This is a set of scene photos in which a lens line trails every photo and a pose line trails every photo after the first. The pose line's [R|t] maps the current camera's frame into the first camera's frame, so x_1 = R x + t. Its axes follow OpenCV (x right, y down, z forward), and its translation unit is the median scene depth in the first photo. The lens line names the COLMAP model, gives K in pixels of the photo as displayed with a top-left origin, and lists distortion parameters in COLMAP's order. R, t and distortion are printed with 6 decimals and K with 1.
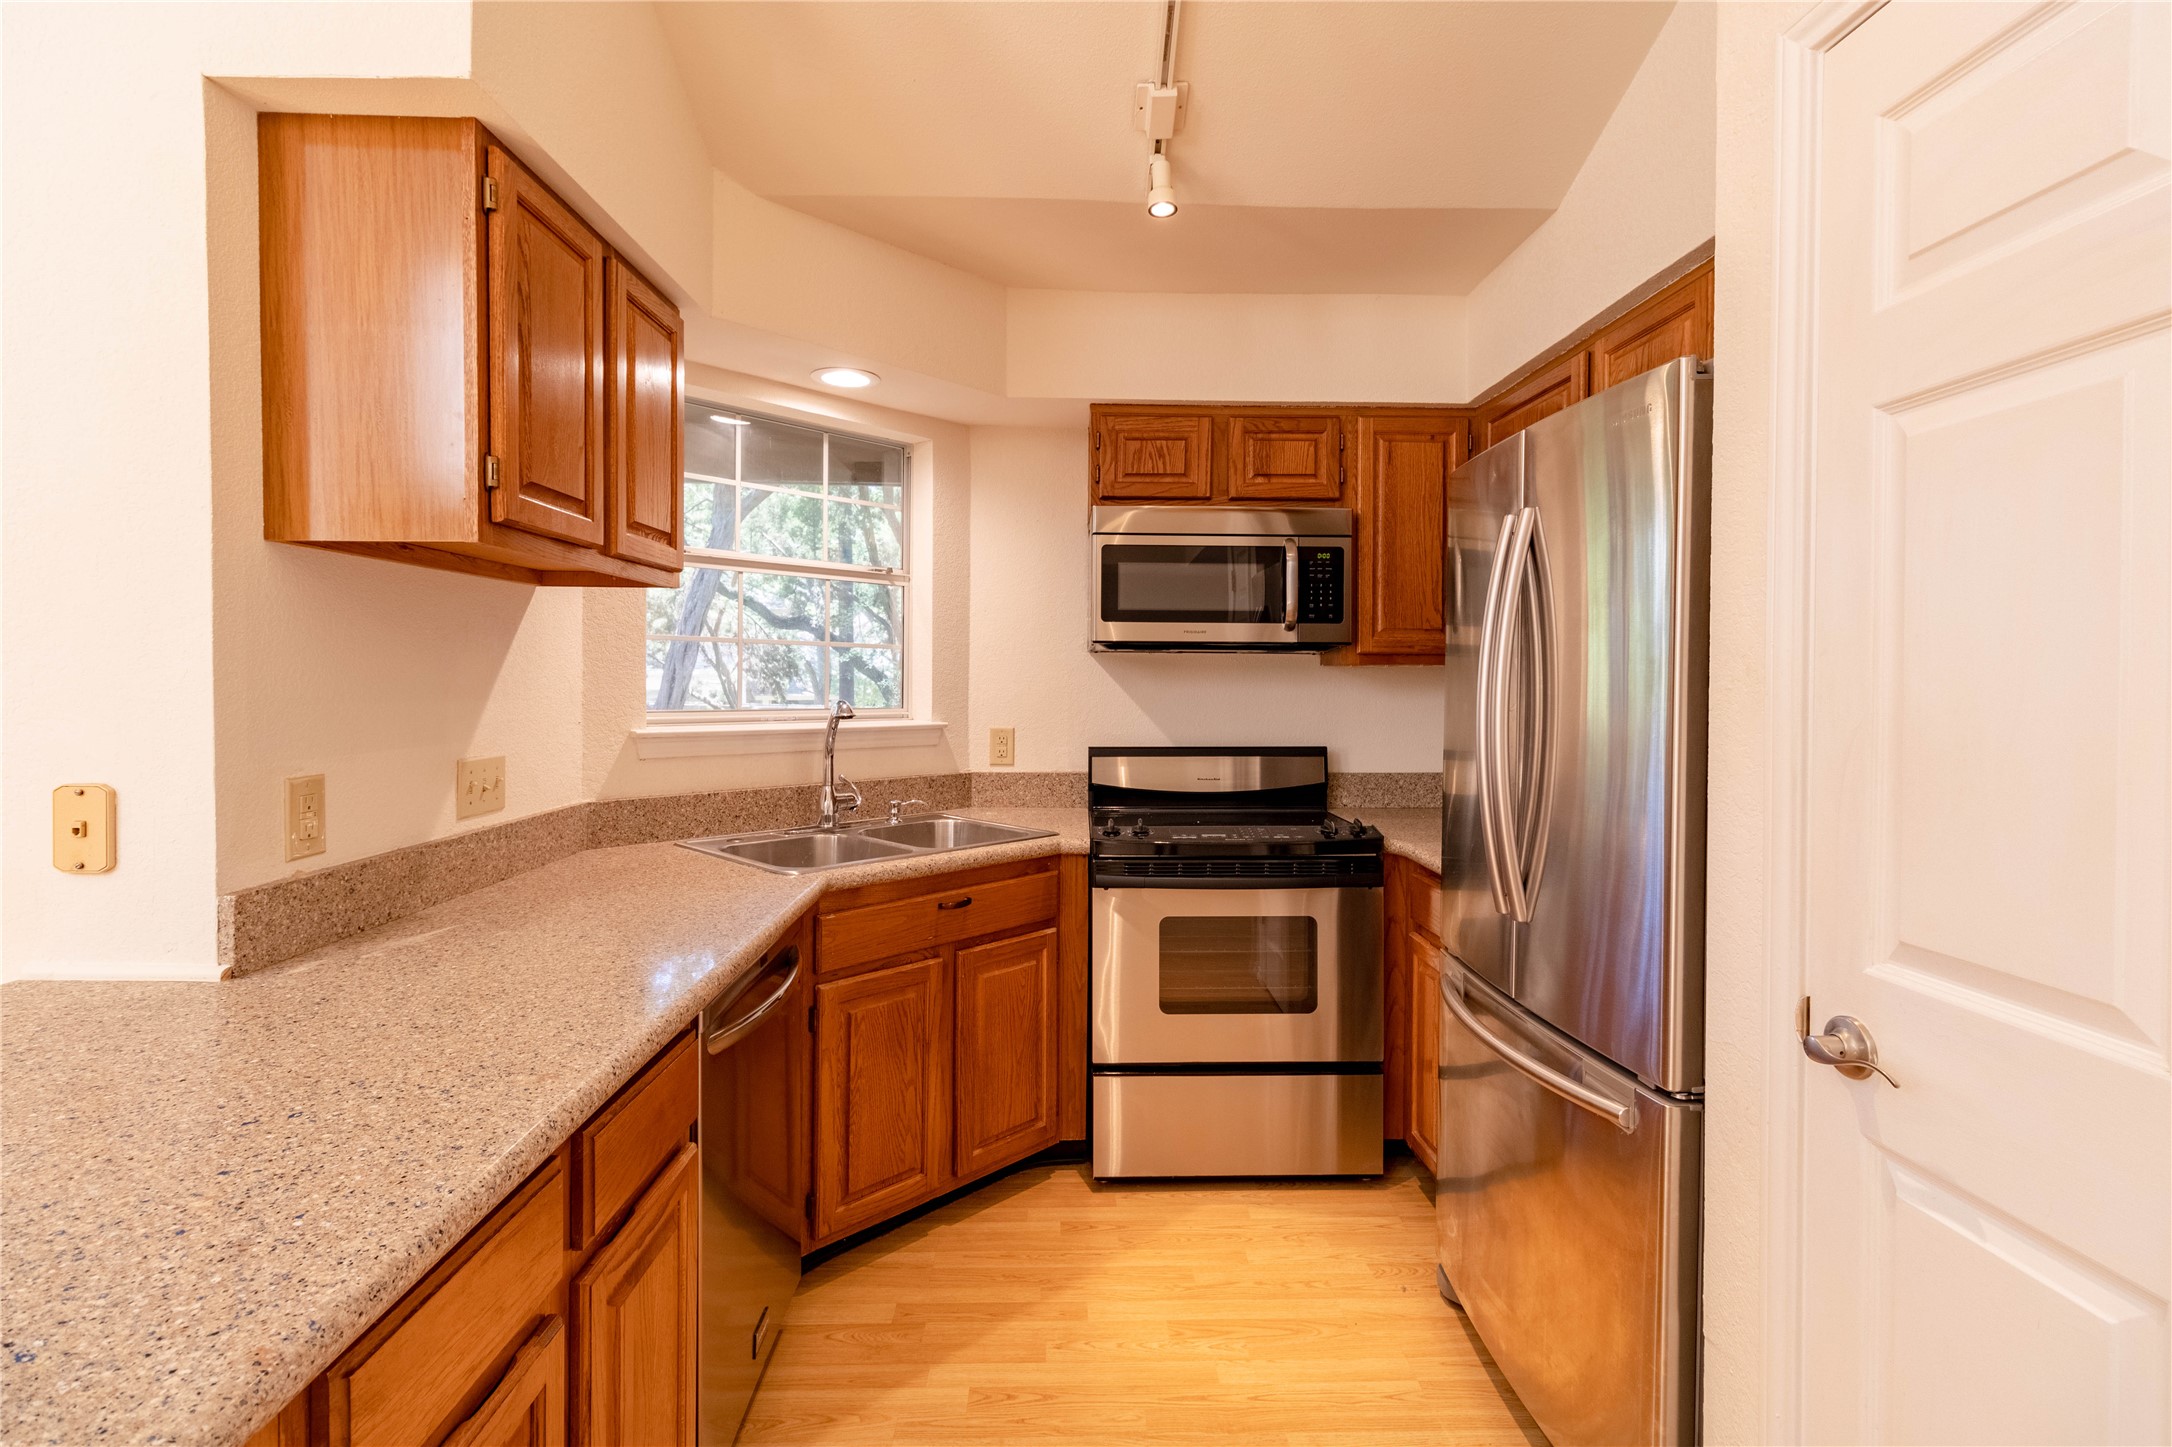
lens RADIAL K [[1011.2, 0, 1095.4], [0, 1011.2, 689.0], [0, 0, 1]] dist [0.003298, -0.000258]
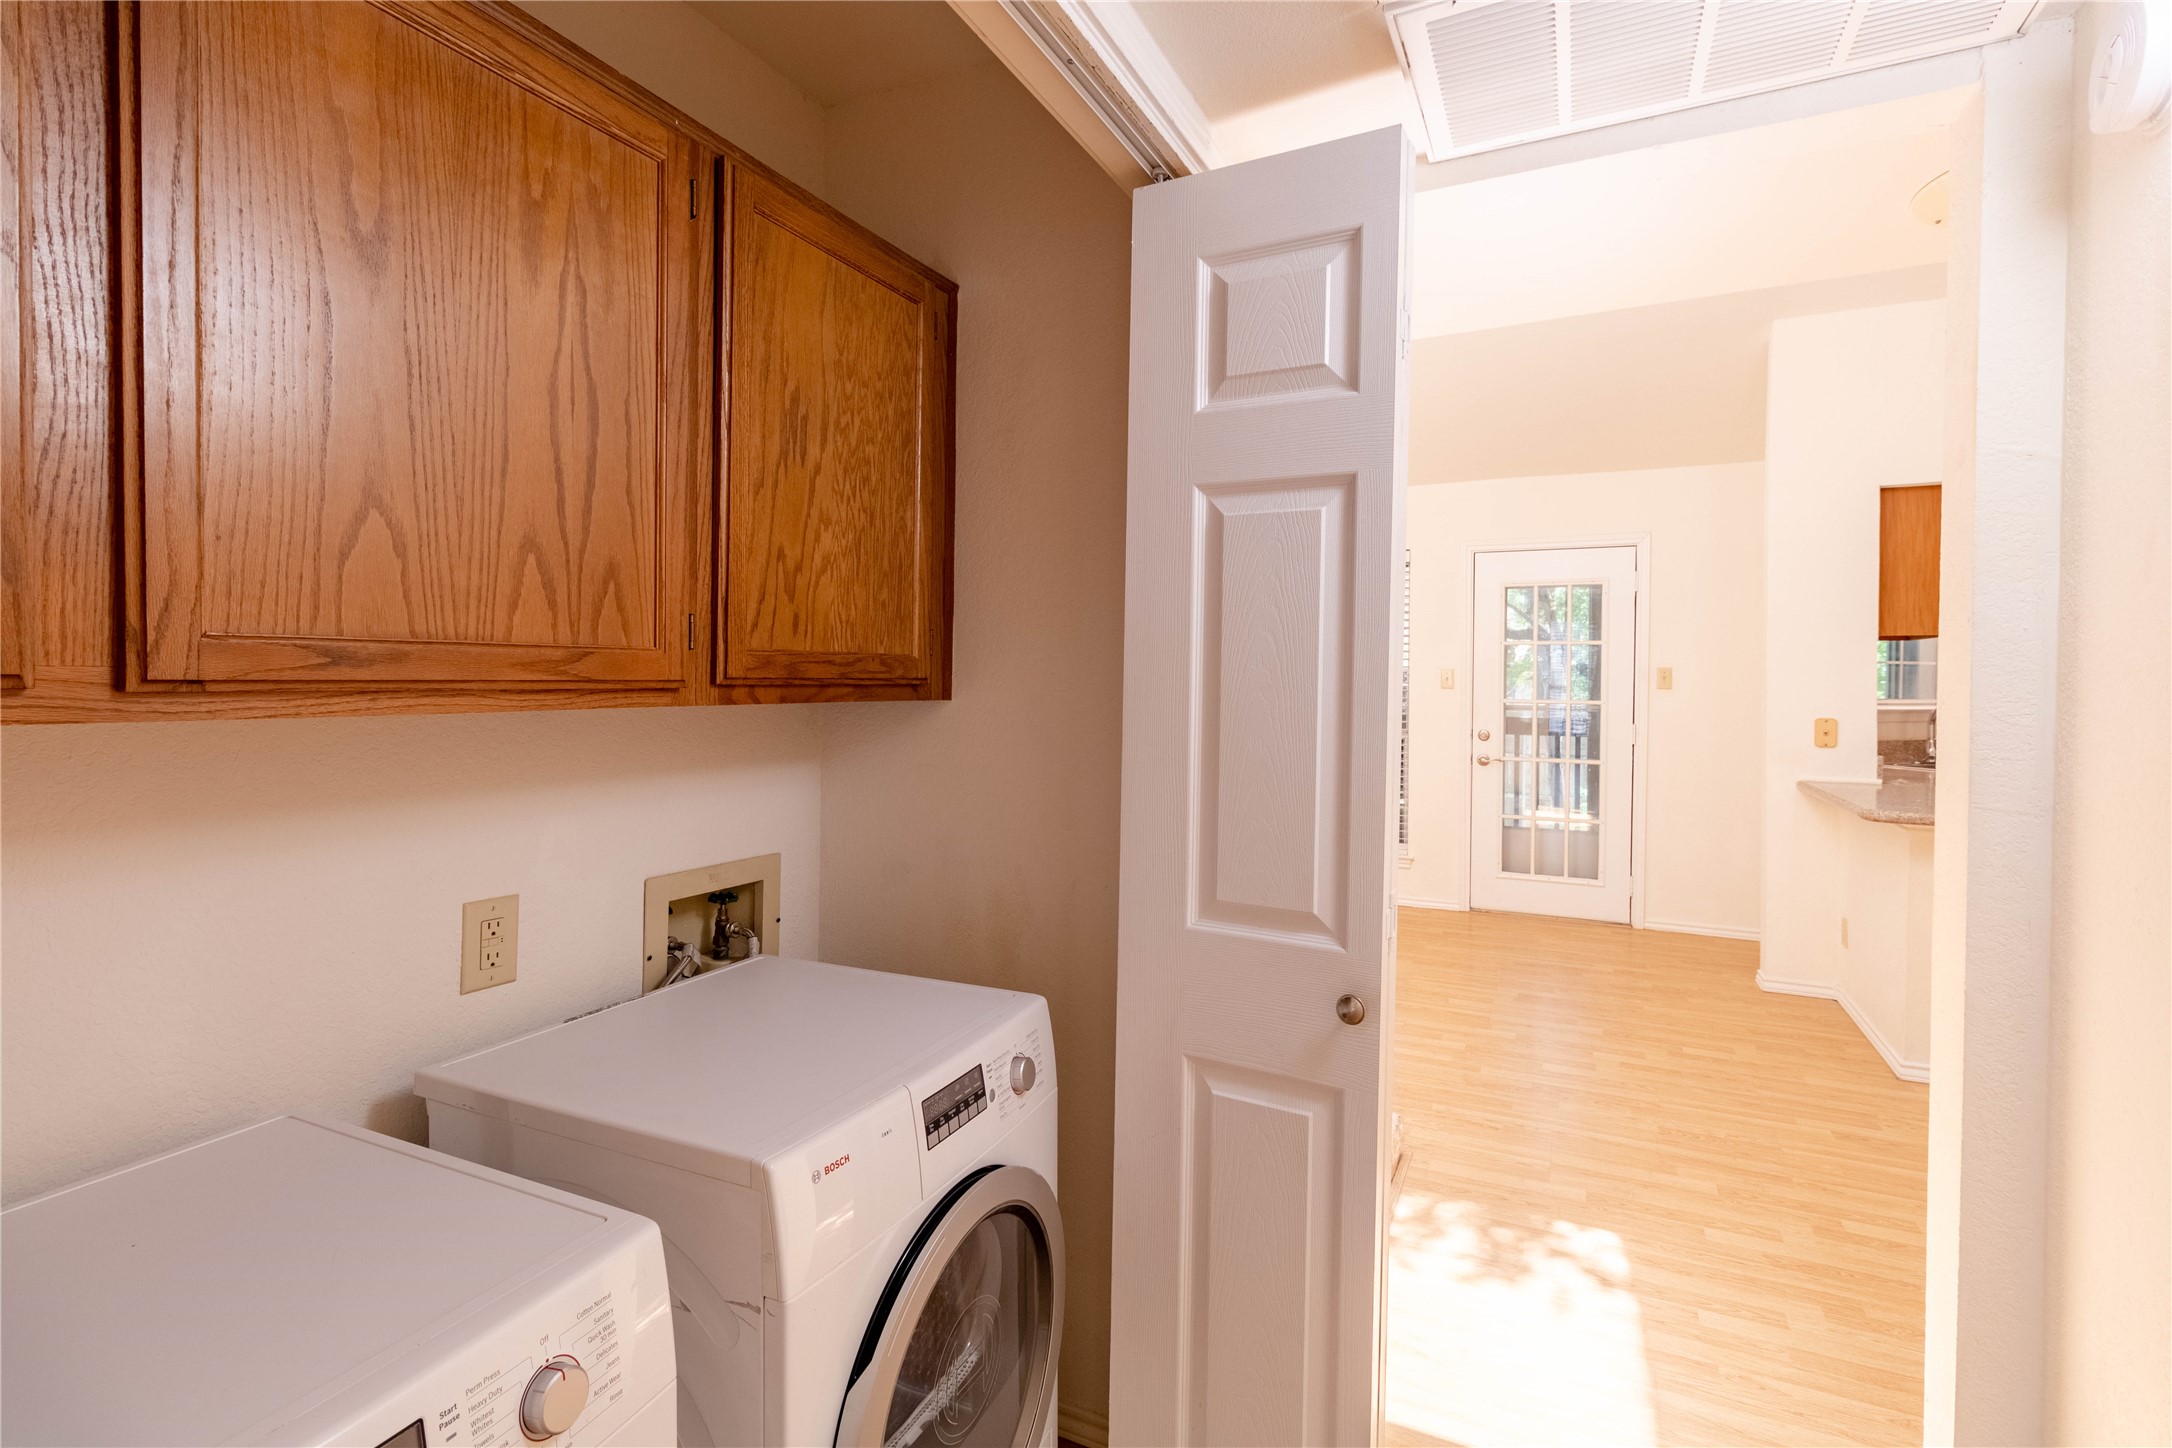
lens RADIAL K [[1011.2, 0, 1095.4], [0, 1011.2, 689.5], [0, 0, 1]] dist [0.003298, -0.000258]
pose [[0.885389, 0.002905, -0.464842, -0.915177], [-0.000934, 0.999990, 0.004472, -0.003151], [0.464850, -0.003525, 0.885383, -1.645855]]
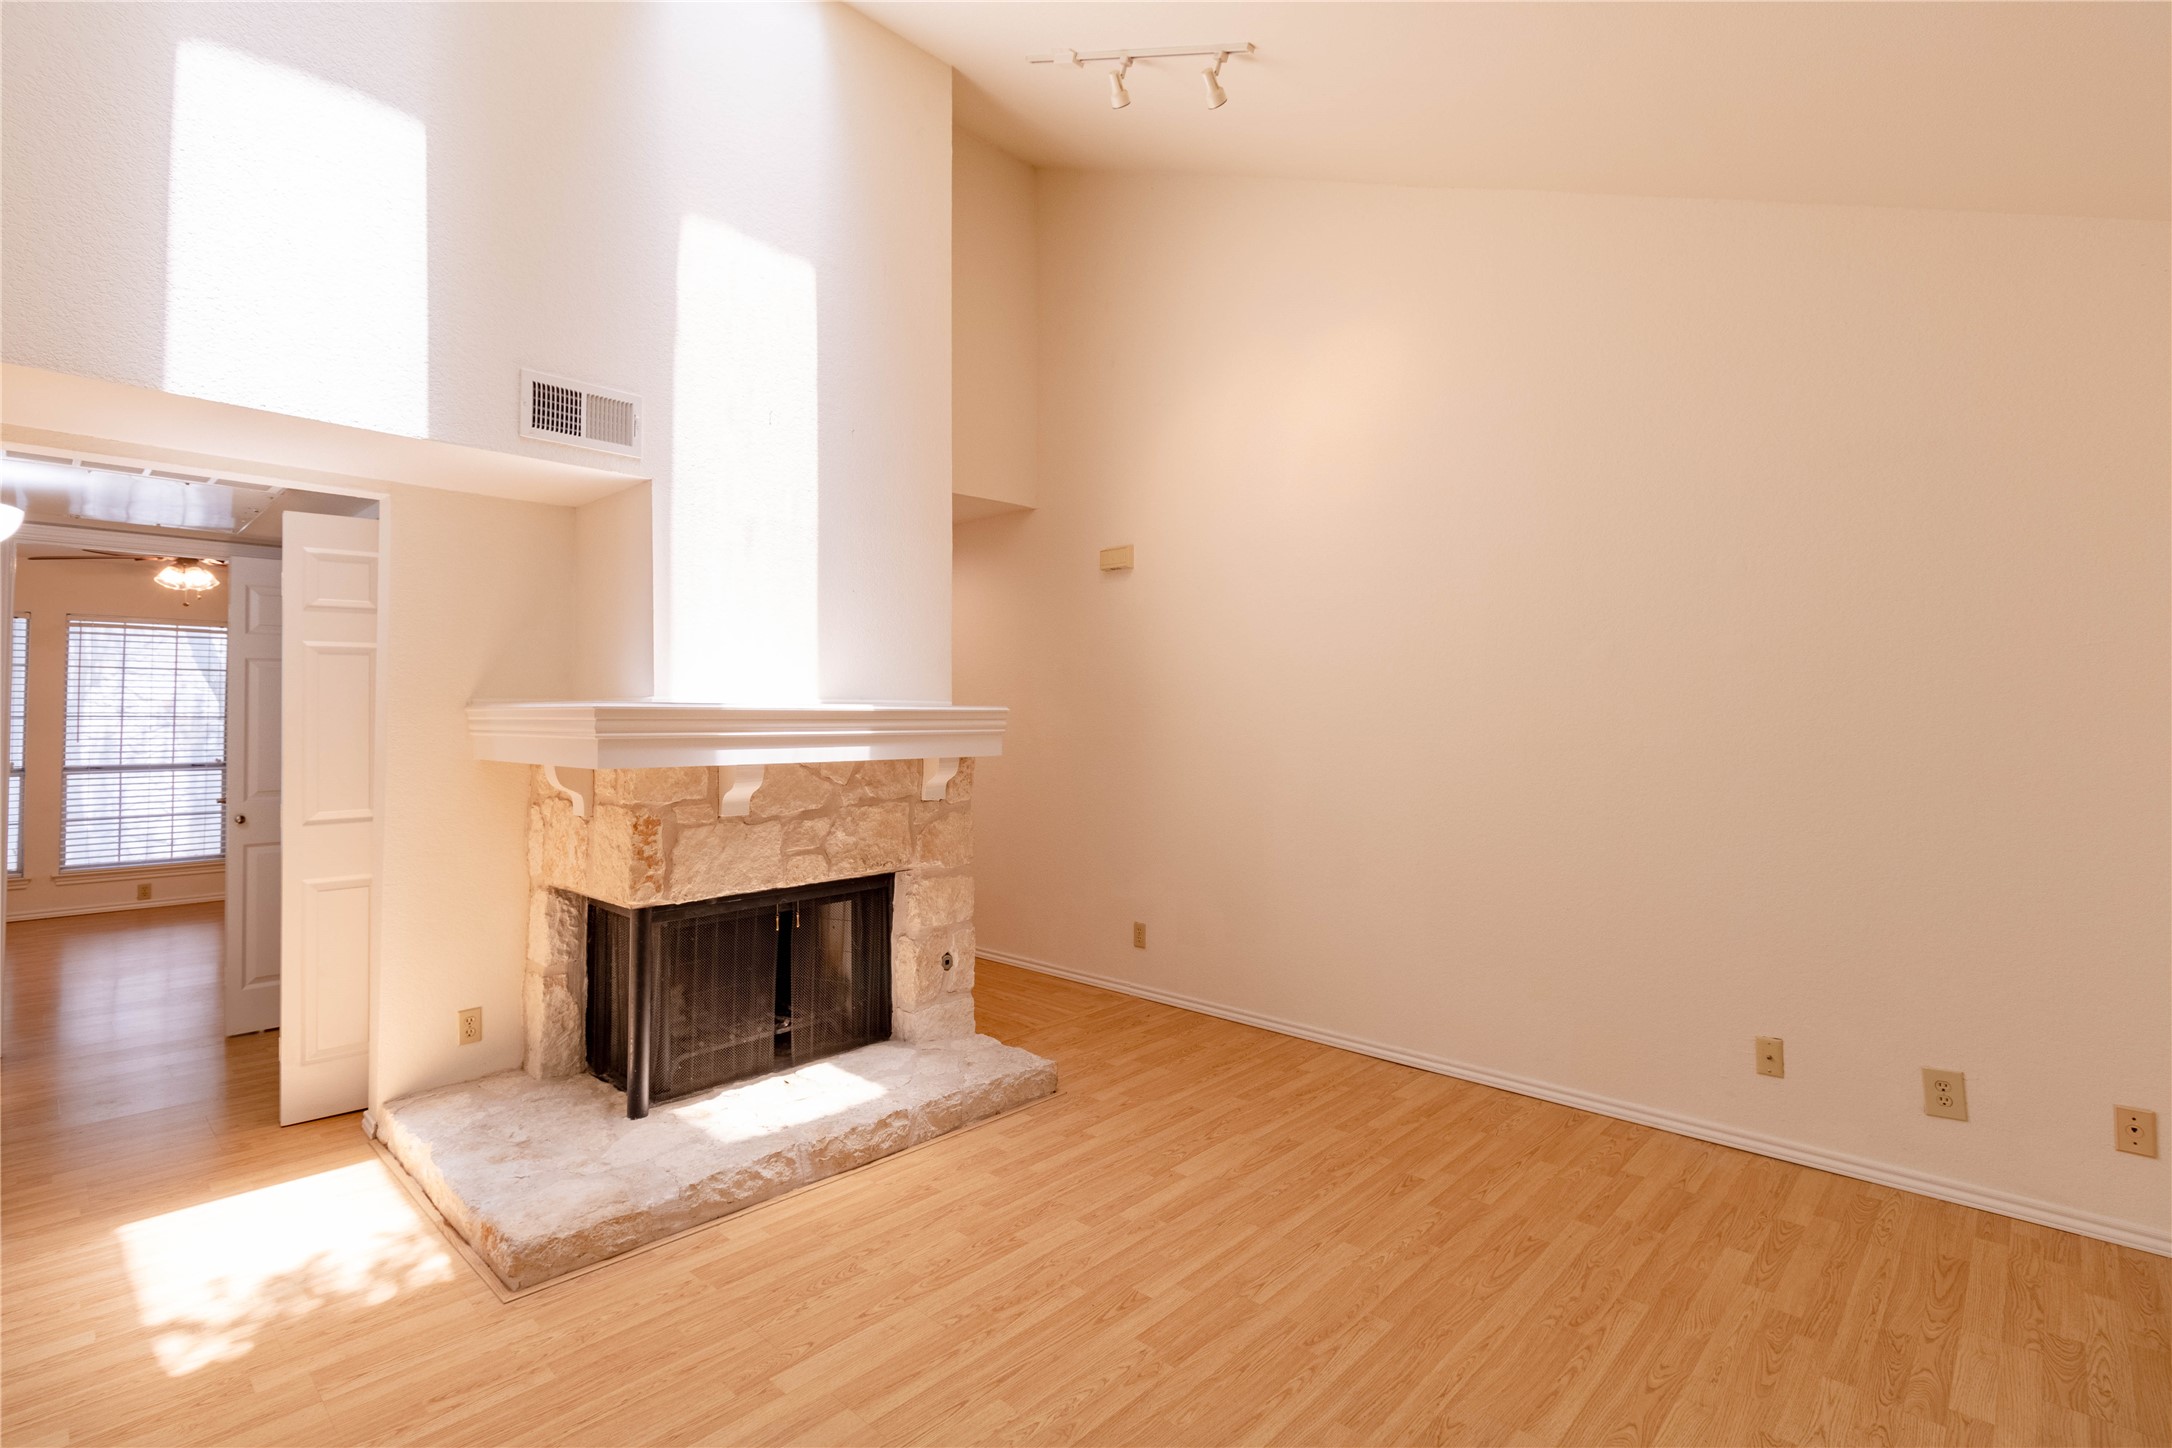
lens RADIAL K [[1011.2, 0, 1095.4], [0, 1011.2, 689.5], [0, 0, 1]] dist [0.003298, -0.000258]
pose [[-0.711626, -0.026096, -0.702074, -0.842687], [-0.008292, 0.999552, -0.028748, -0.015824], [0.702509, -0.014636, -0.711524, 0.783153]]
